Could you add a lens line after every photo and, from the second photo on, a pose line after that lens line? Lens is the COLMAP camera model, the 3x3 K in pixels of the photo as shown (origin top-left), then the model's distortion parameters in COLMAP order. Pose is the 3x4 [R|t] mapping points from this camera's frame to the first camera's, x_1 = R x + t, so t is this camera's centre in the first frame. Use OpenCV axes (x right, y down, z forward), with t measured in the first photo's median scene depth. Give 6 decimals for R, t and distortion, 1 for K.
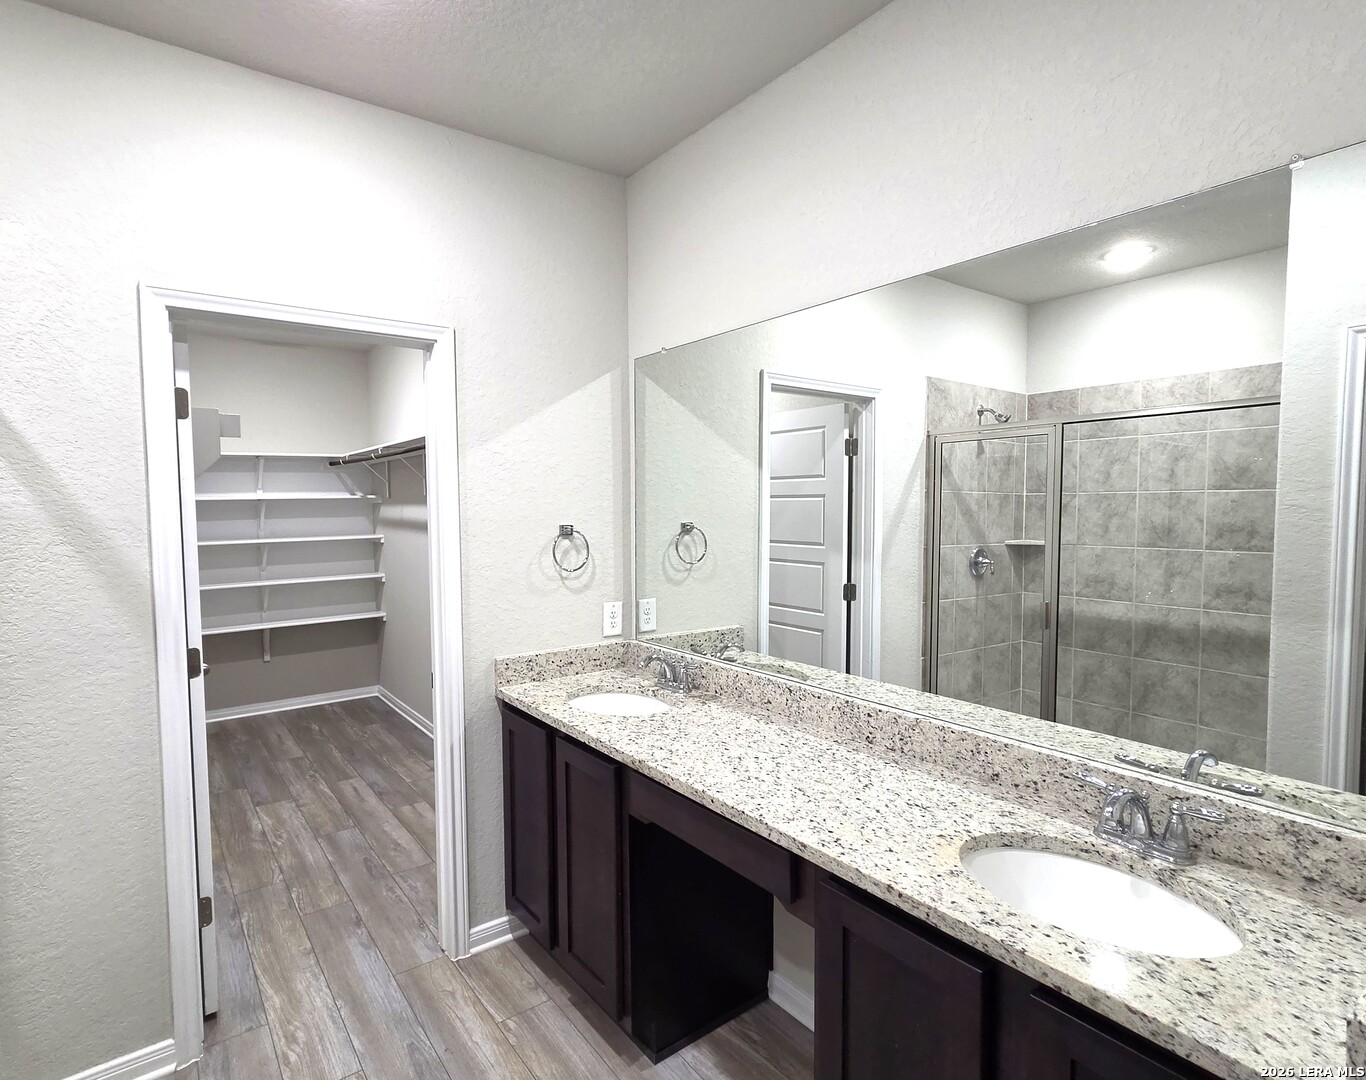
lens RADIAL K [[714.7, 0, 653.6], [0, 714.7, 546.1], [0, 0, 1]] dist [-0.012151, 0.000457]
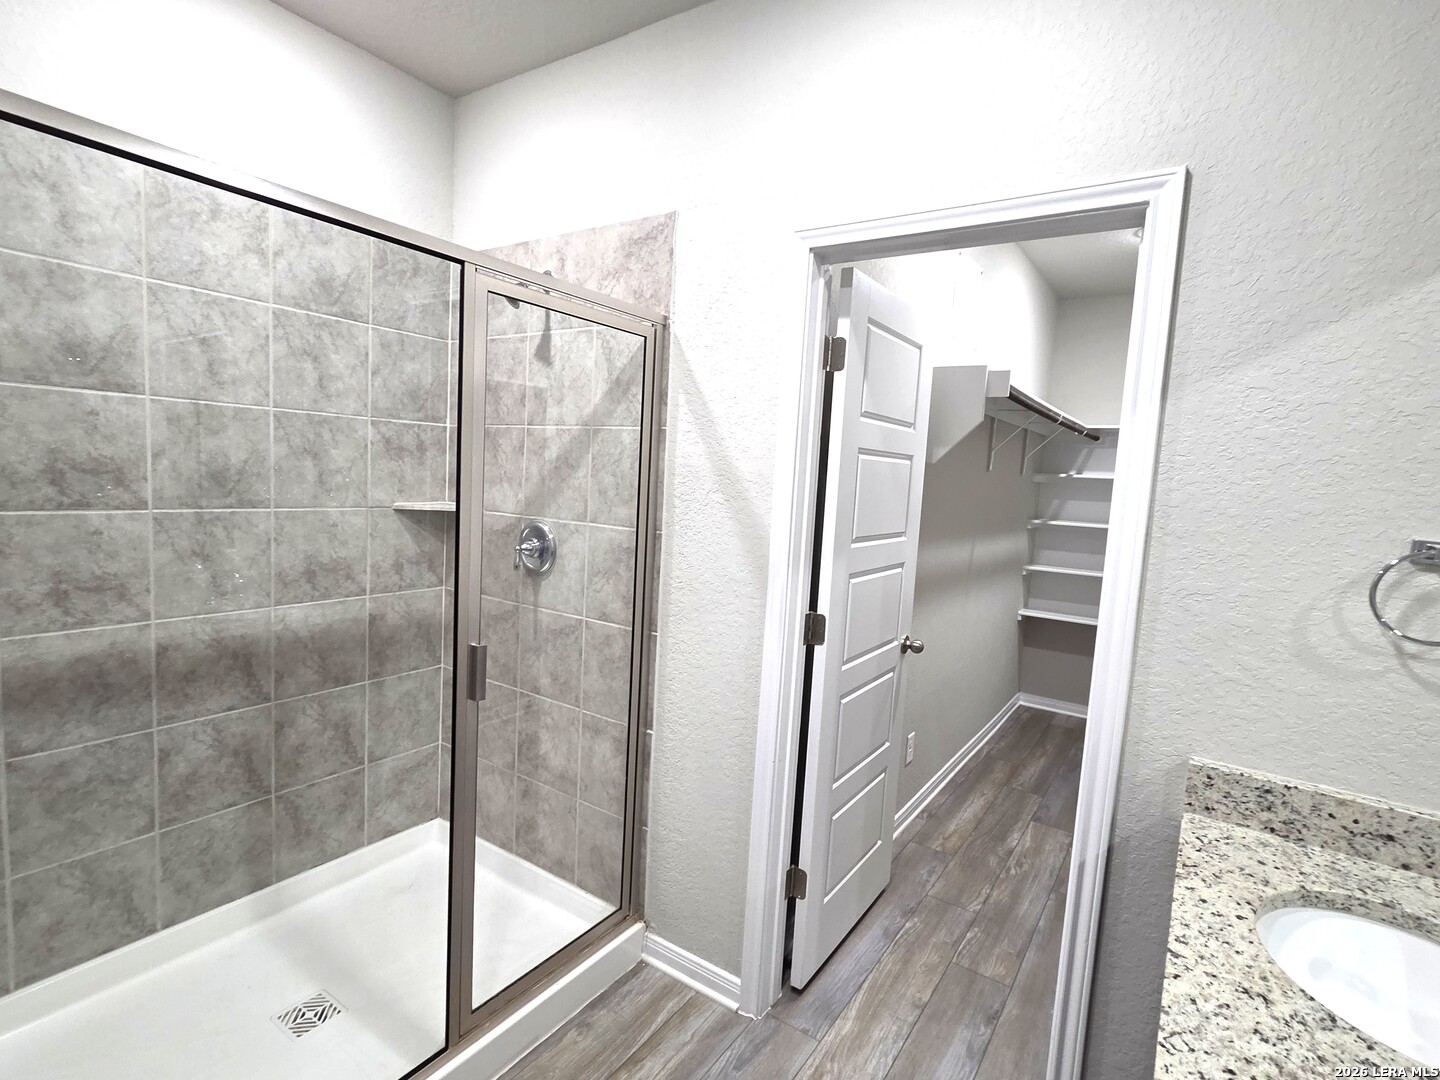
lens RADIAL K [[722.0, 0, 714.1], [0, 722.0, 543.2], [0, 0, 1]] dist [-0.011072, 0.006107]
pose [[0.325575, 0.124492, -0.937285, 0.171680], [-0.115964, 0.989068, 0.091089, -0.018970], [0.938378, 0.079035, 0.336452, 0.462531]]
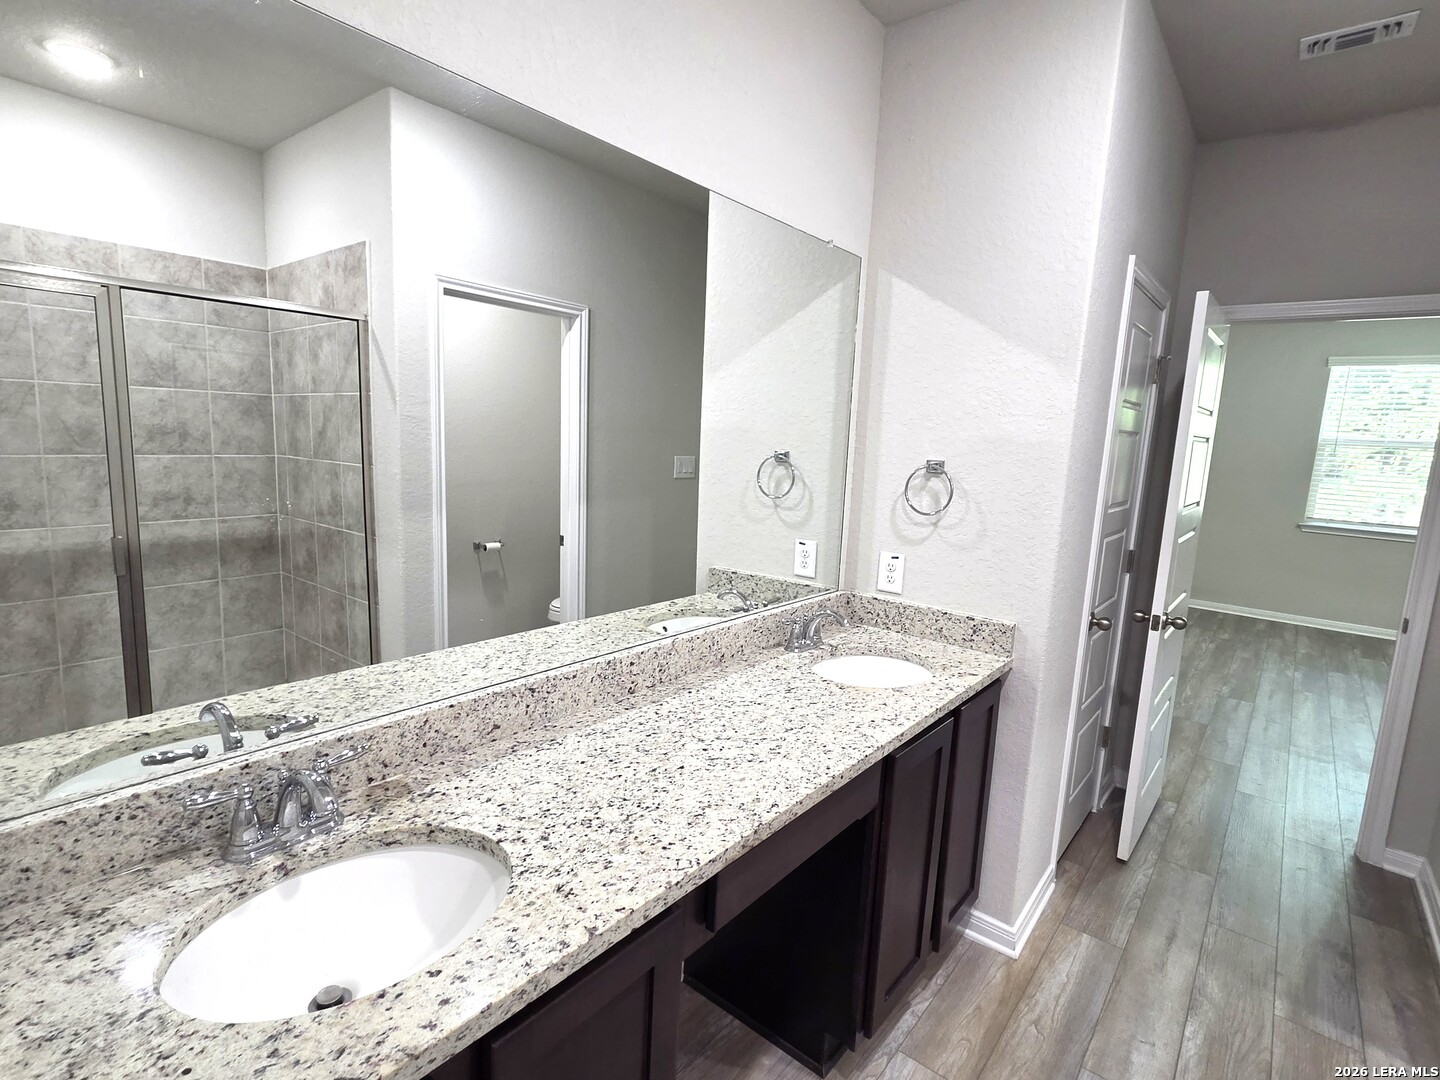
lens RADIAL K [[722.0, 0, 715.3], [0, 722.0, 533.5], [0, 0, 1]] dist [-0.011072, 0.006107]
pose [[-0.250193, -0.145269, 0.957236, -0.439013], [0.009319, 0.988273, 0.152415, -0.045265], [-0.968151, 0.047054, -0.245905, 0.879684]]
